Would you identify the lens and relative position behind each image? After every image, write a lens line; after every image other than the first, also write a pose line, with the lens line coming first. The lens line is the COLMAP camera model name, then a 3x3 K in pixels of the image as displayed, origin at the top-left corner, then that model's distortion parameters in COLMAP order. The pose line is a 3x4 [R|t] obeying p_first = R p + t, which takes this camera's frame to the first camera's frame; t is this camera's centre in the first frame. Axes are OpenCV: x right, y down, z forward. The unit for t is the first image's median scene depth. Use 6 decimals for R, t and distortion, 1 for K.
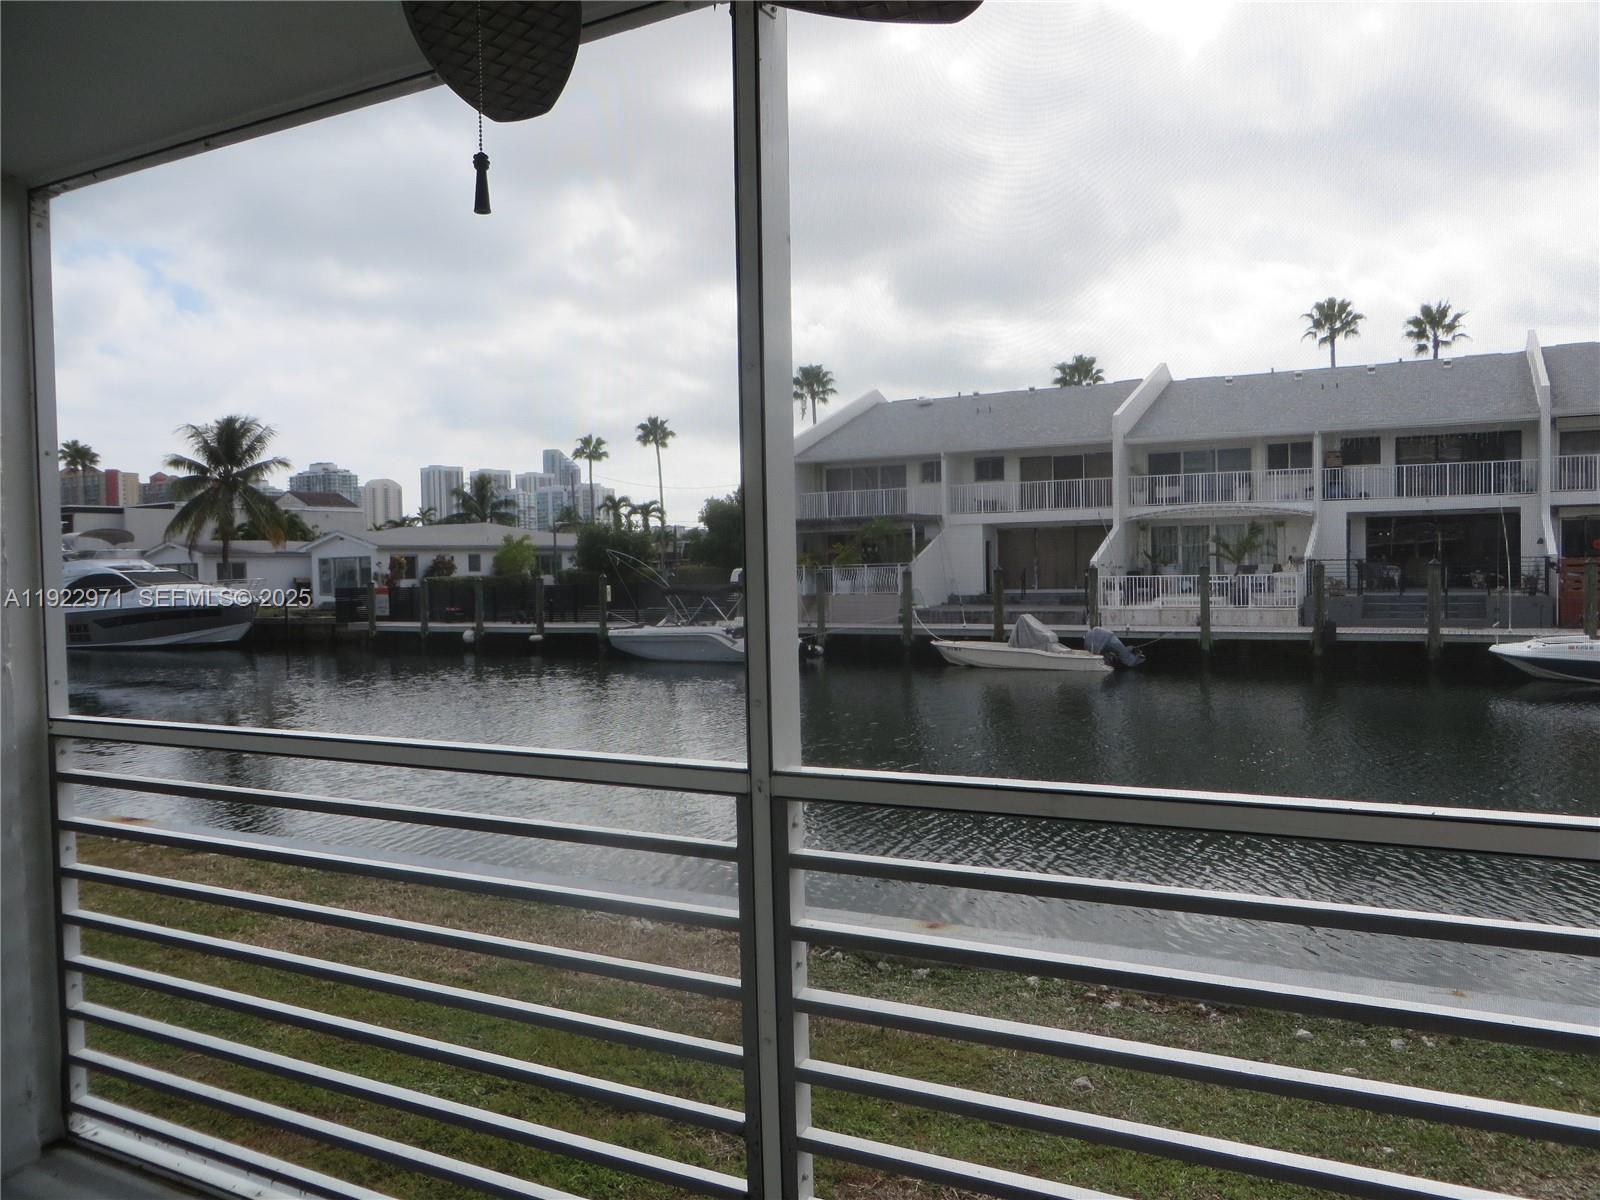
lens RADIAL K [[1203.9, 0, 791.8], [0, 1203.9, 596.4], [0, 0, 1]] dist [-0.004769, -0.001854]
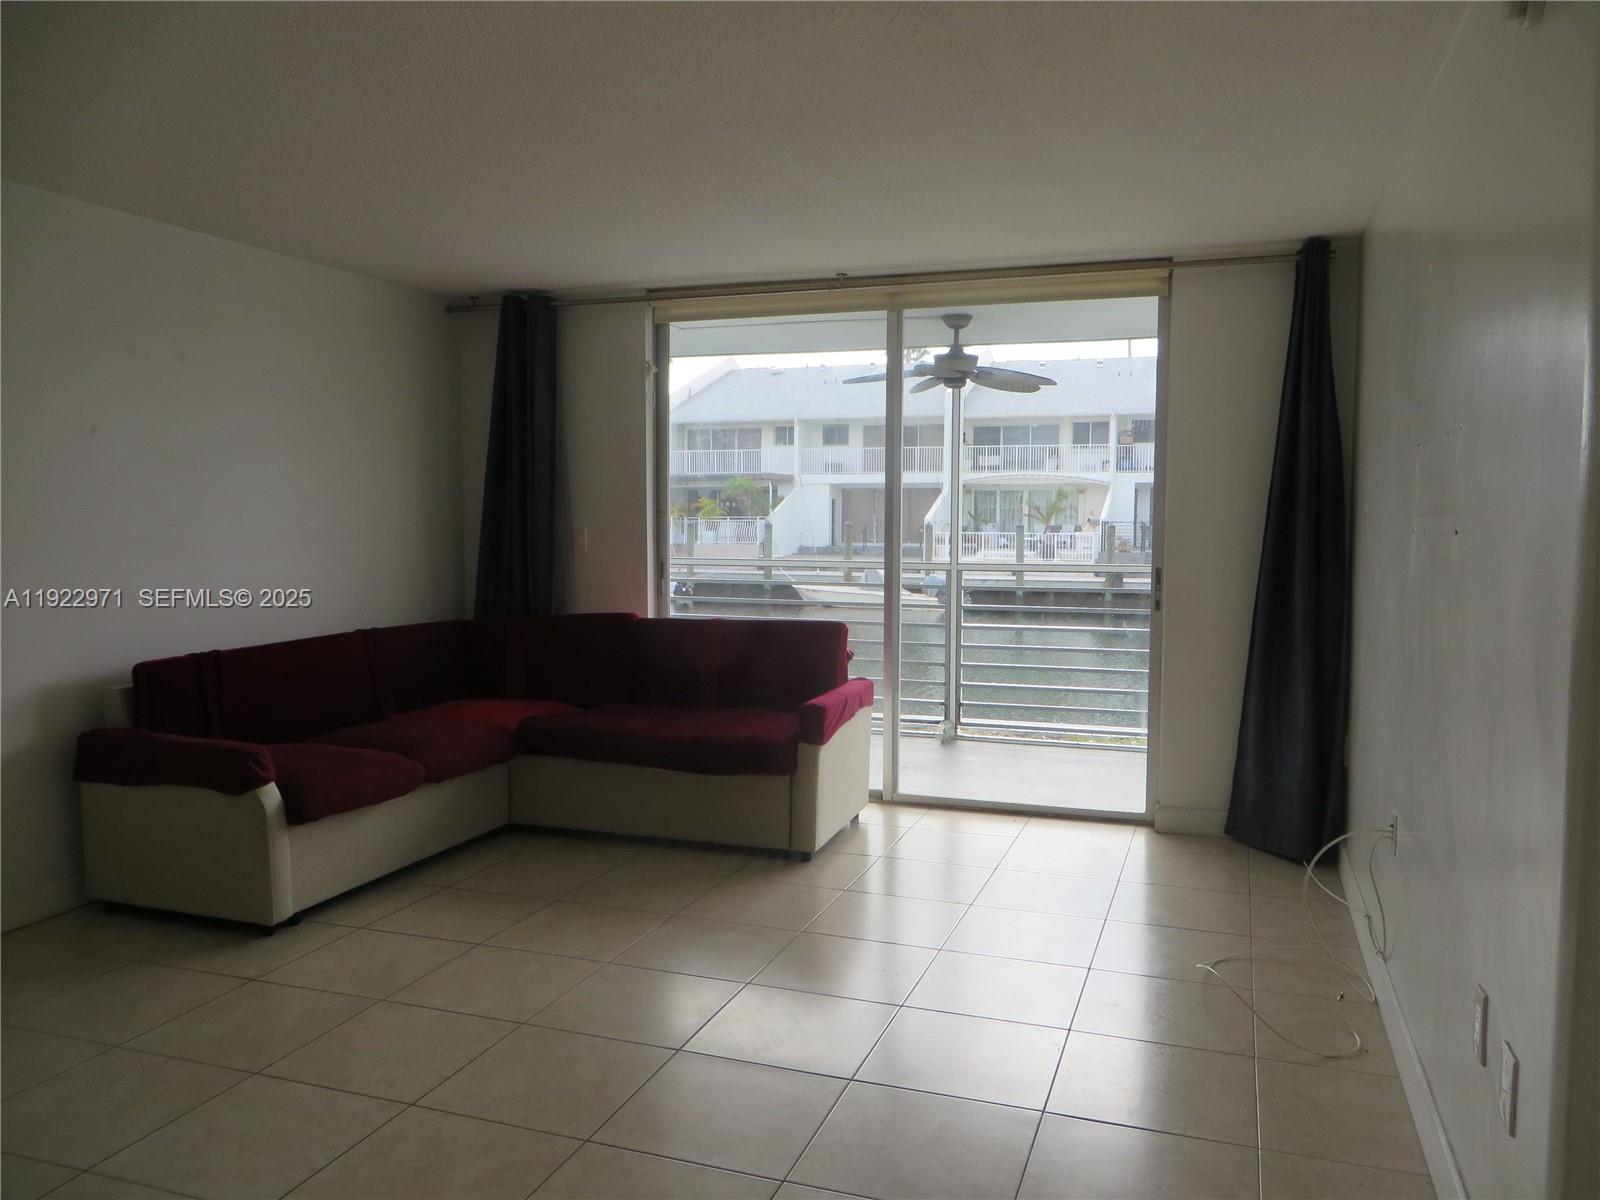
lens RADIAL K [[1203.9, 0, 791.8], [0, 1203.9, 596.4], [0, 0, 1]] dist [-0.004769, -0.001854]
pose [[0.988149, 0.013830, 0.152873, -0.050342], [-0.019513, 0.999171, 0.035739, 0.005973], [-0.152252, -0.038298, 0.987599, -0.118684]]
